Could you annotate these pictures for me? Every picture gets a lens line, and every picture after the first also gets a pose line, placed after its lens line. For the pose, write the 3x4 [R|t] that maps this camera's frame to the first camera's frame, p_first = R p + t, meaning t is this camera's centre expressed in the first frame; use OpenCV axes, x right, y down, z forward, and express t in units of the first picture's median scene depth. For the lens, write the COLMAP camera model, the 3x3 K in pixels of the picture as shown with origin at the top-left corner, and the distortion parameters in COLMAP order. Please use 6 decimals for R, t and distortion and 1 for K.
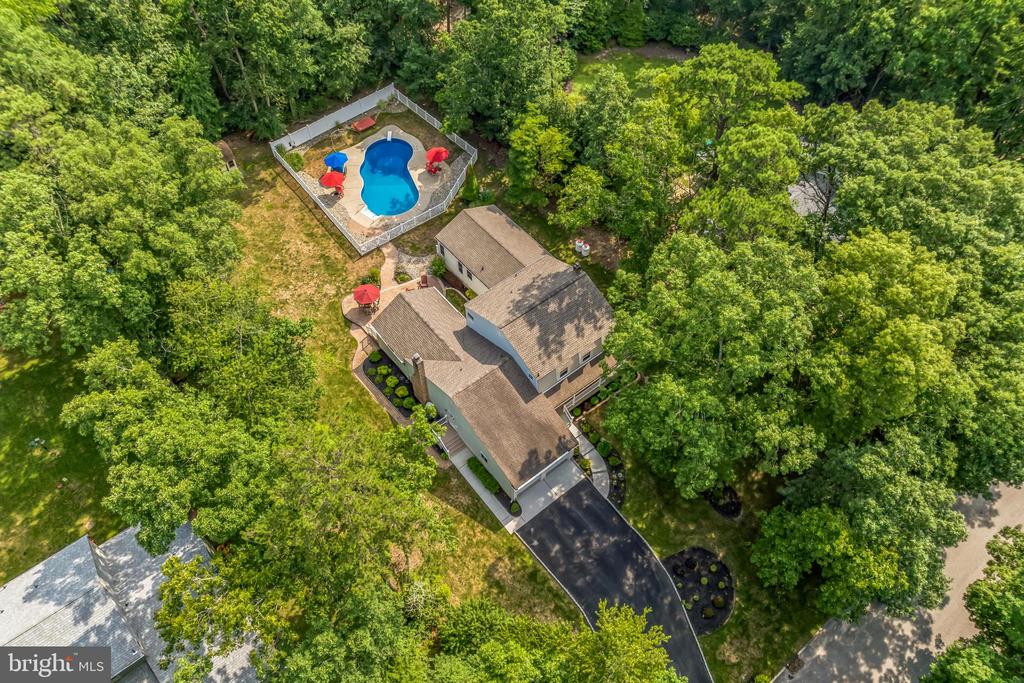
lens RADIAL K [[717.8, 0, 511.5], [0, 717.8, 340.6], [0, 0, 1]] dist [-0.030549, -0.003614]
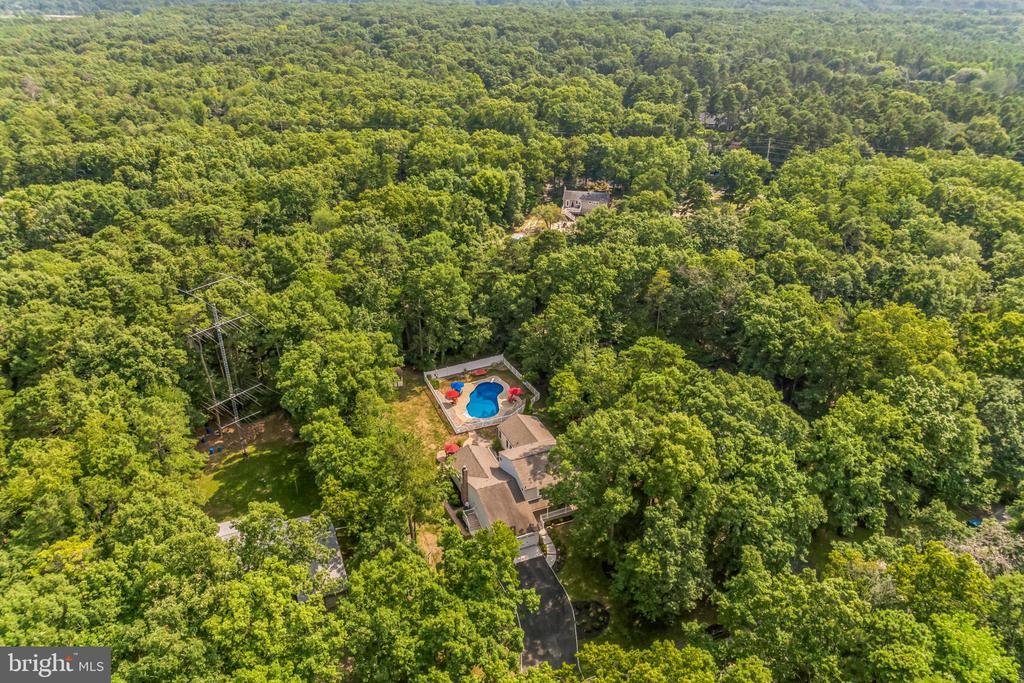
lens RADIAL K [[717.8, 0, 511.0], [0, 717.8, 342.2], [0, 0, 1]] dist [-0.030549, -0.003614]
pose [[0.963661, 0.123901, -0.236654, 0.289934], [-0.215782, 0.883288, -0.416221, 0.365816], [0.157464, 0.452162, 0.877927, -0.572493]]
